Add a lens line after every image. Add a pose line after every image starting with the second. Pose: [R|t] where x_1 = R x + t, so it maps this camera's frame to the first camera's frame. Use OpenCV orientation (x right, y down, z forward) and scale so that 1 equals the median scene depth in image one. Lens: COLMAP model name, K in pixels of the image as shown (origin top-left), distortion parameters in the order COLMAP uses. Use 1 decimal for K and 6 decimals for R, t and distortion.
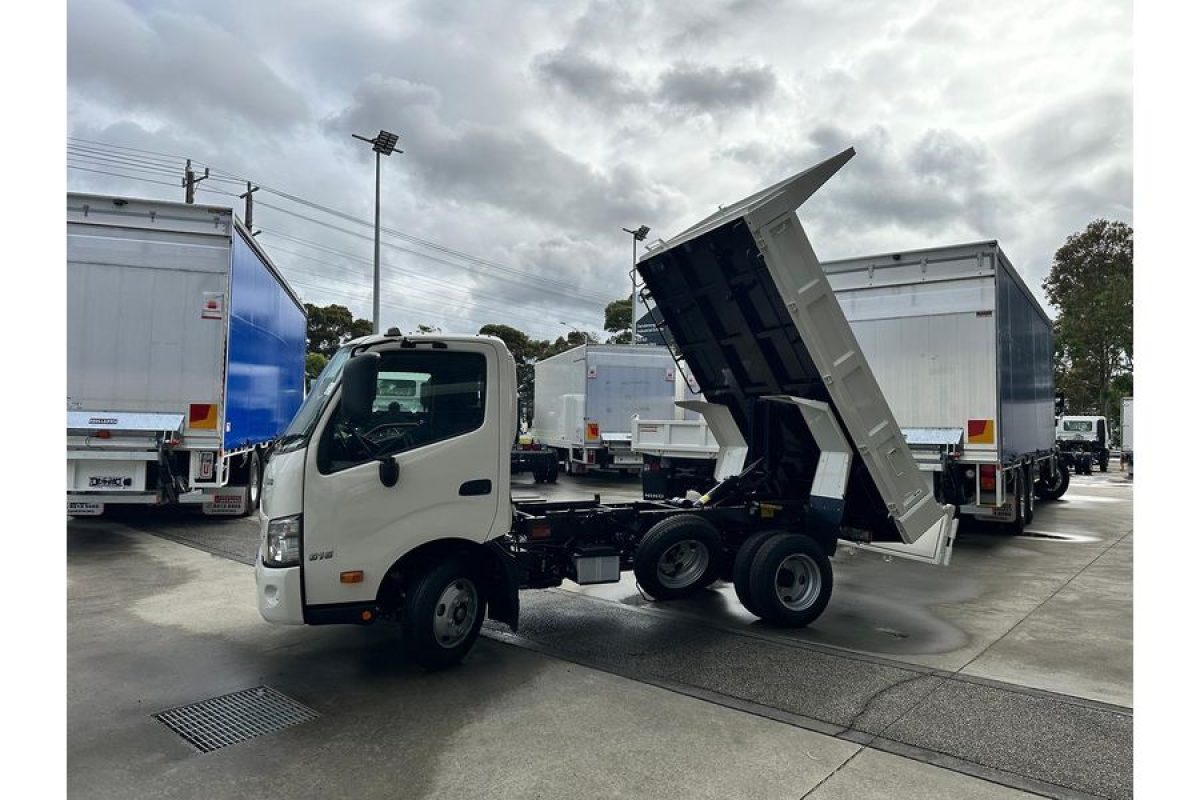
lens RADIAL K [[737.9, 0, 593.6], [0, 737.9, 396.2], [0, 0, 1]] dist [0.039189, -0.073285]
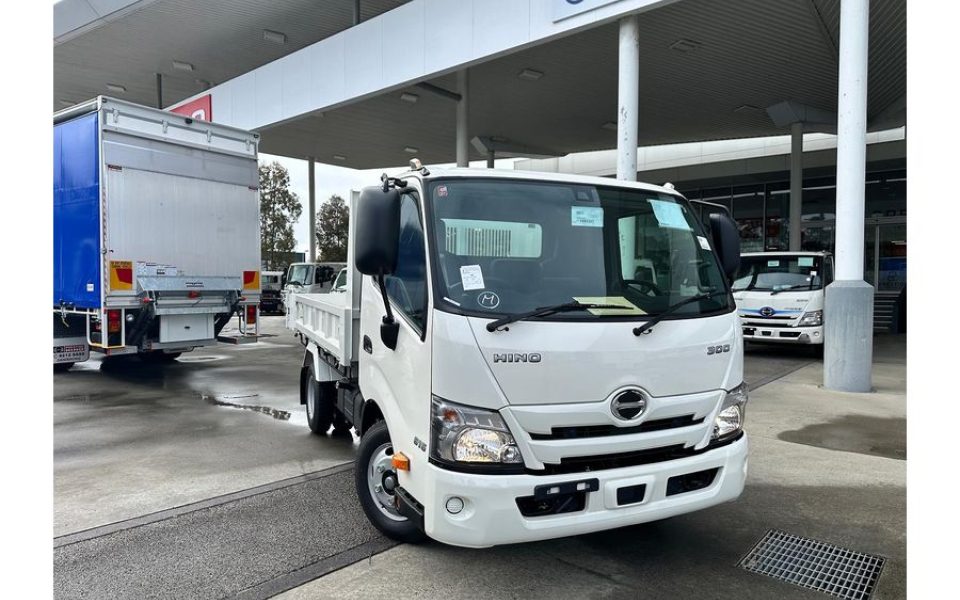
lens RADIAL K [[594.0, 0, 480.0], [0, 594.0, 300.0], [0, 0, 1]] dist [0.056763, -0.065779]
pose [[-0.021688, -0.036626, 0.999094, -0.546393], [-0.053029, 0.997964, 0.035434, 0.024472], [-0.998357, -0.052212, -0.023586, 0.634852]]
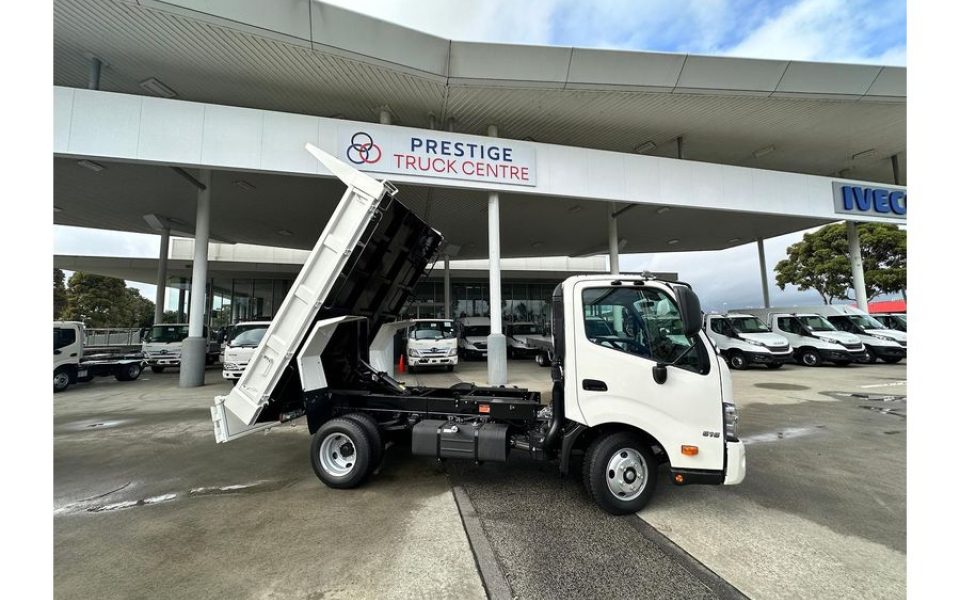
lens RADIAL K [[338.4, 0, 479.6], [0, 338.4, 297.8], [0, 0, 1]] dist [-0.000744, 0.000020]
pose [[-0.806698, 0.061459, 0.587760, -0.269277], [-0.024479, 0.990249, -0.137143, 0.035592], [-0.590457, -0.125020, -0.797327, 1.022940]]
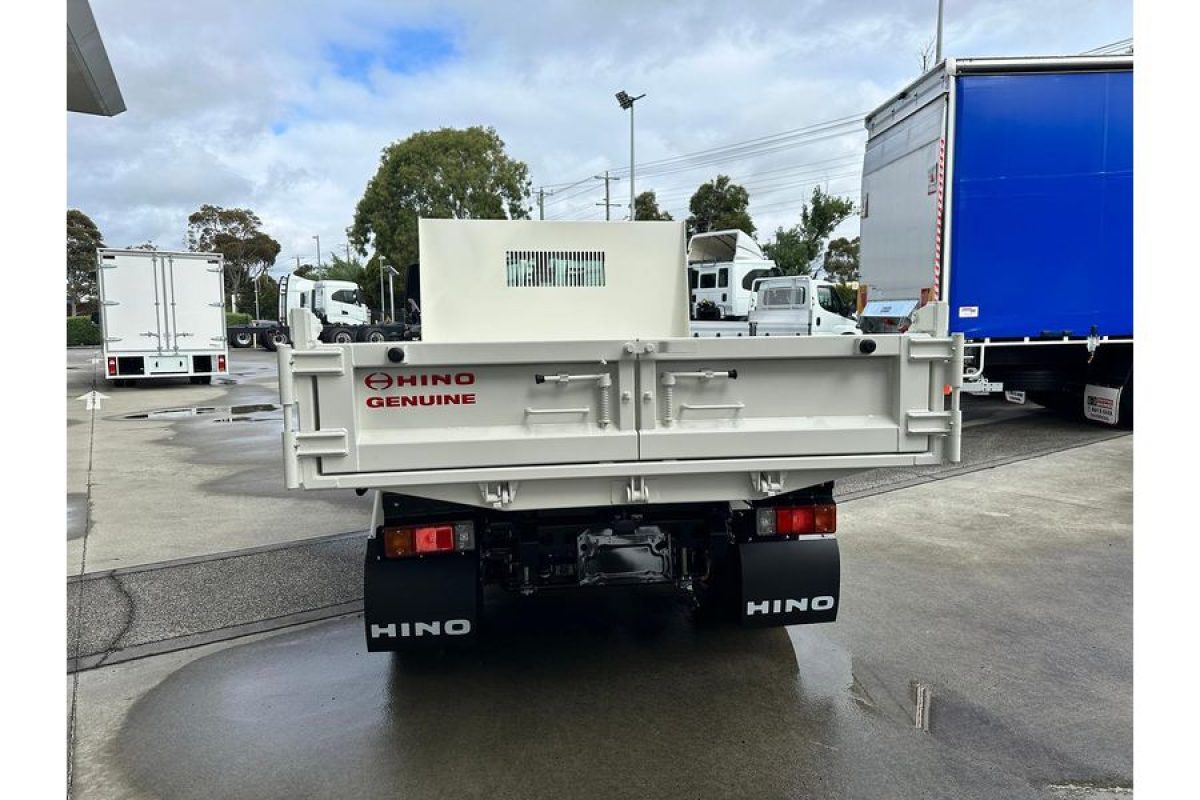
lens RADIAL K [[744.6, 0, 597.2], [0, 744.6, 401.4], [0, 0, 1]] dist [0.060029, -0.077040]
pose [[-0.266811, 0.092079, -0.959340, 0.486983], [0.049708, 0.995415, 0.081717, 0.051429], [0.962466, -0.025884, -0.270165, 0.809695]]
